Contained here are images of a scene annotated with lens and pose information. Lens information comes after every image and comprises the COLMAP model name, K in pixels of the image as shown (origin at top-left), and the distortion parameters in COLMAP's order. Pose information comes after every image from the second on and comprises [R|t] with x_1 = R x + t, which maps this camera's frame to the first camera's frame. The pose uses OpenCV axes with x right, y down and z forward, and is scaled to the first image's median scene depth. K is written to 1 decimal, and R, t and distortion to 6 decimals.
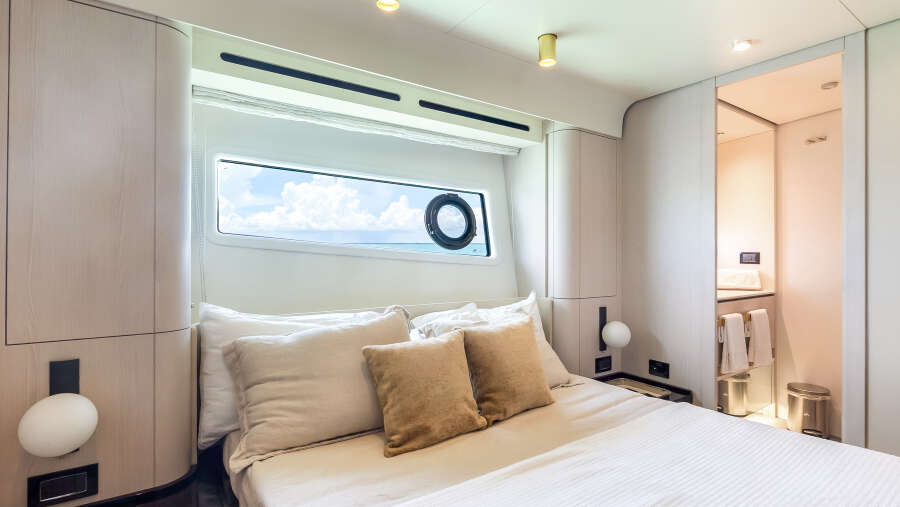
lens RADIAL K [[432.1, 0, 446.3], [0, 432.1, 252.7], [0, 0, 1]] dist [-0.000080, -0.000185]
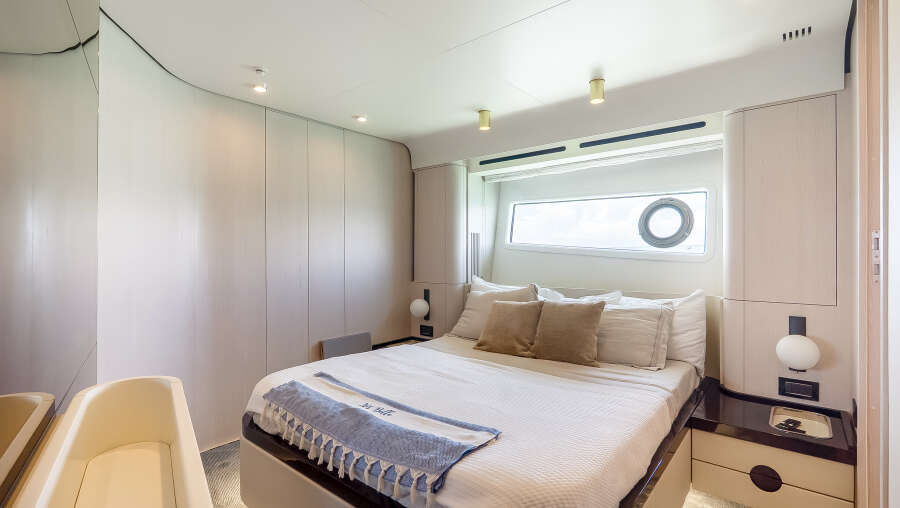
lens RADIAL K [[423.9, 0, 450.0], [0, 423.9, 254.0], [0, 0, 1]] dist [-0.000528, -0.000171]
pose [[0.262413, -0.006013, -0.964937, 1.180392], [0.009672, 0.999947, -0.003601, 0.008615], [0.964907, -0.008388, 0.262457, 0.223128]]
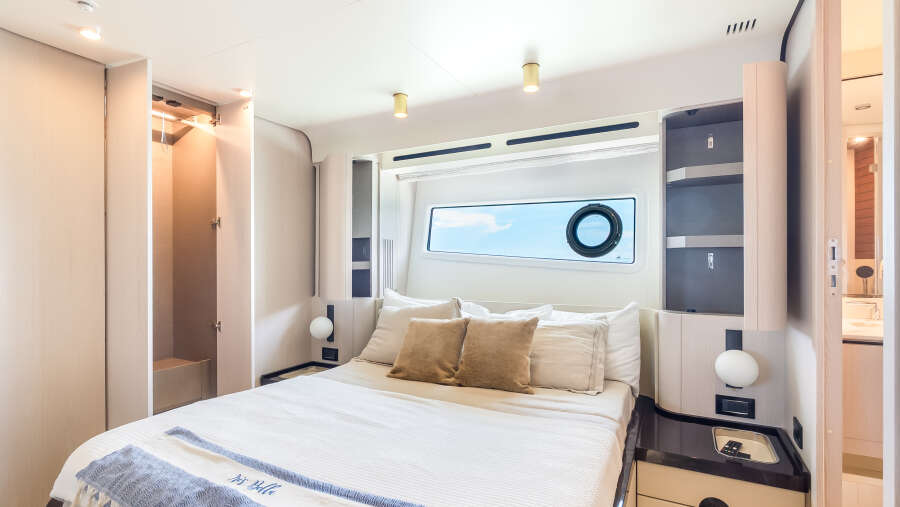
lens RADIAL K [[435.9, 0, 448.7], [0, 435.9, 262.3], [0, 0, 1]] dist [-0.002034, -0.000094]
pose [[0.453850, -0.007572, -0.891046, 1.012799], [0.009643, 0.999947, -0.003586, 0.006521], [0.891026, -0.006964, 0.453899, 0.266310]]
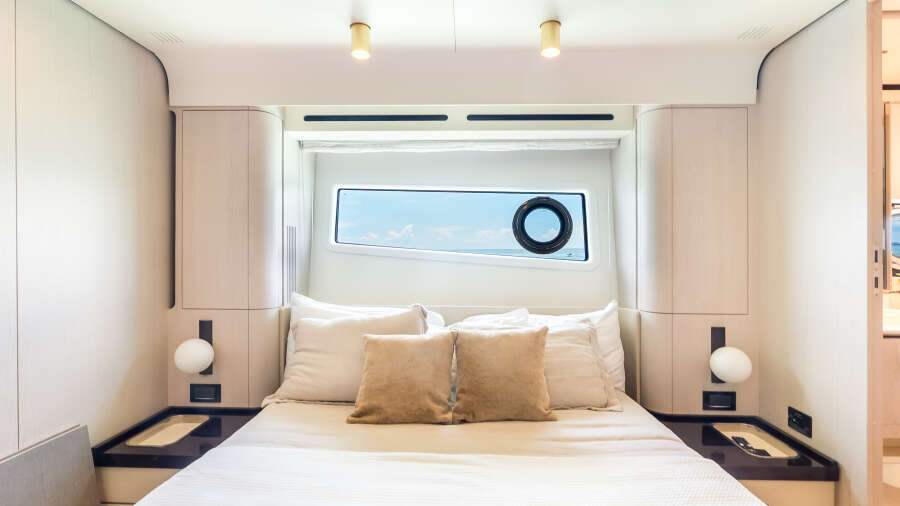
lens RADIAL K [[428.8, 0, 450.0], [0, 428.8, 253.0], [0, 0, 1]] dist [-0.003942, -0.000185]
pose [[0.807764, -0.002155, -0.589502, 0.532168], [0.000862, 0.999997, -0.002474, -0.008563], [0.589505, 0.001490, 0.807763, 0.113542]]
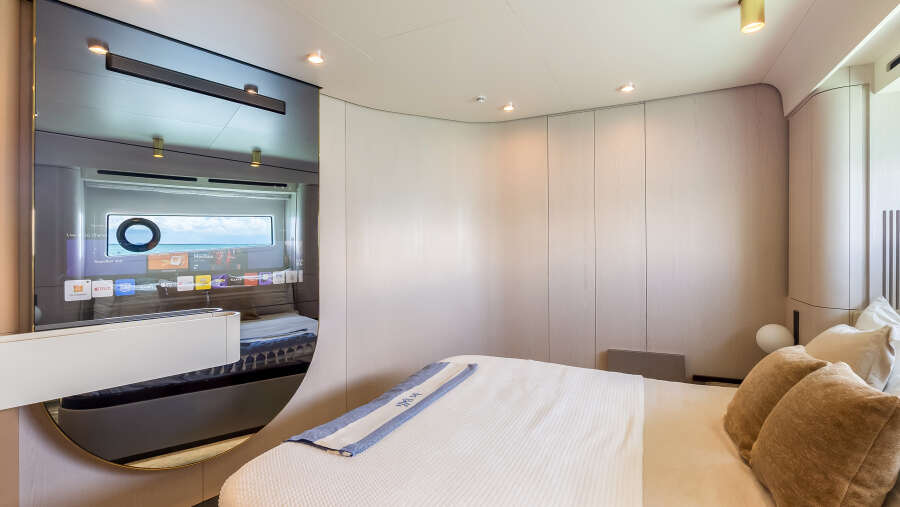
lens RADIAL K [[423.9, 0, 450.0], [0, 423.9, 253.5], [0, 0, 1]] dist [-0.000528, -0.000171]
pose [[-0.870915, 0.001058, -0.491432, 0.738047], [0.004548, 0.999972, -0.005907, 0.005066], [0.491413, -0.007379, -0.870896, 1.065281]]
